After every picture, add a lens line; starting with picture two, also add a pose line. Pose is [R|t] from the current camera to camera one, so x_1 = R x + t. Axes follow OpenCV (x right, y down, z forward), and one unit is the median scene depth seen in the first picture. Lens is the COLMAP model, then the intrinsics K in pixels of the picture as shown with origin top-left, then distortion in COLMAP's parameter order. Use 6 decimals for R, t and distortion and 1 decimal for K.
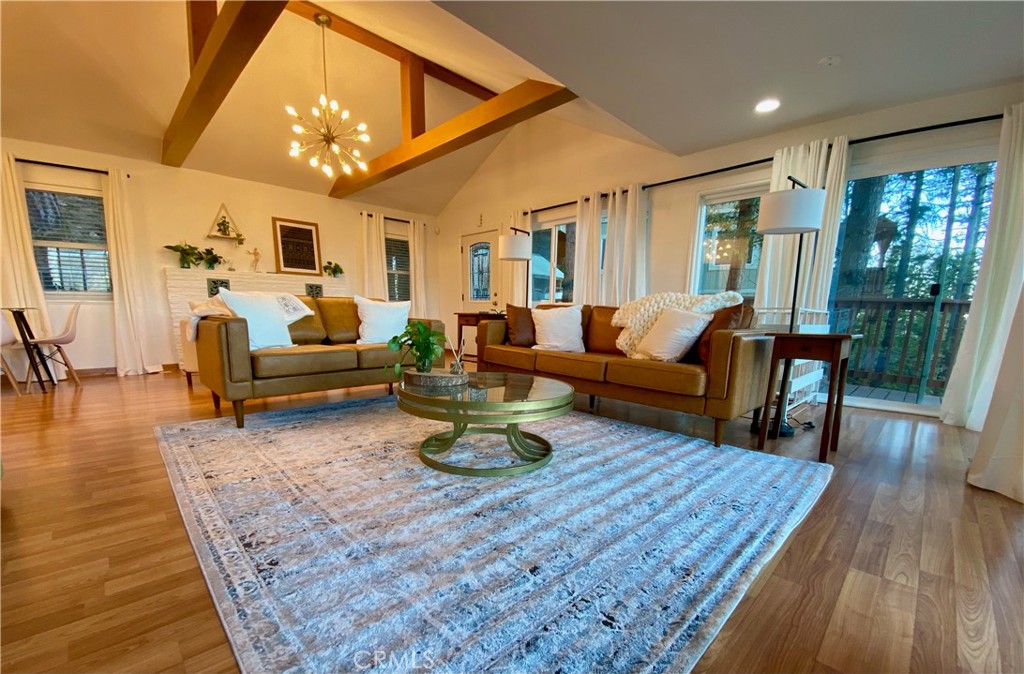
lens RADIAL K [[408.3, 0, 508.8], [0, 408.3, 385.0], [0, 0, 1]] dist [0.037501, -0.034546]
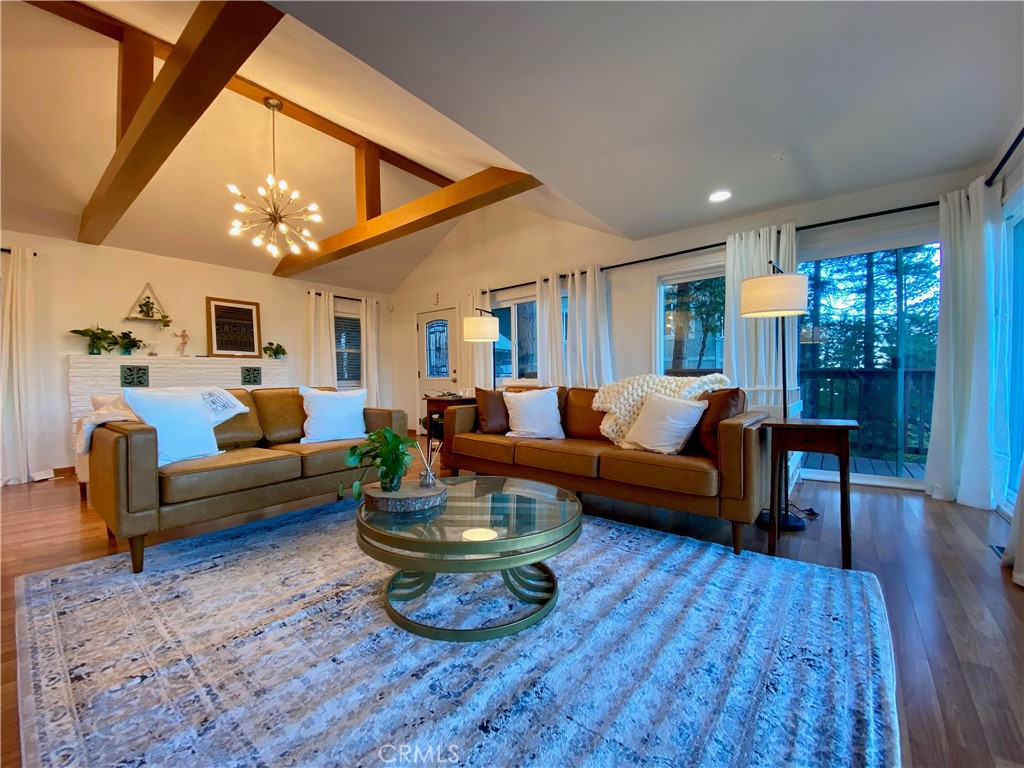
lens RADIAL K [[411.7, 0, 509.6], [0, 411.7, 387.6], [0, 0, 1]] dist [0.024631, -0.025449]
pose [[0.992147, -0.030637, 0.121270, -0.045372], [0.049467, 0.986605, -0.155449, -0.058957], [-0.114883, 0.160227, 0.980372, 0.101709]]
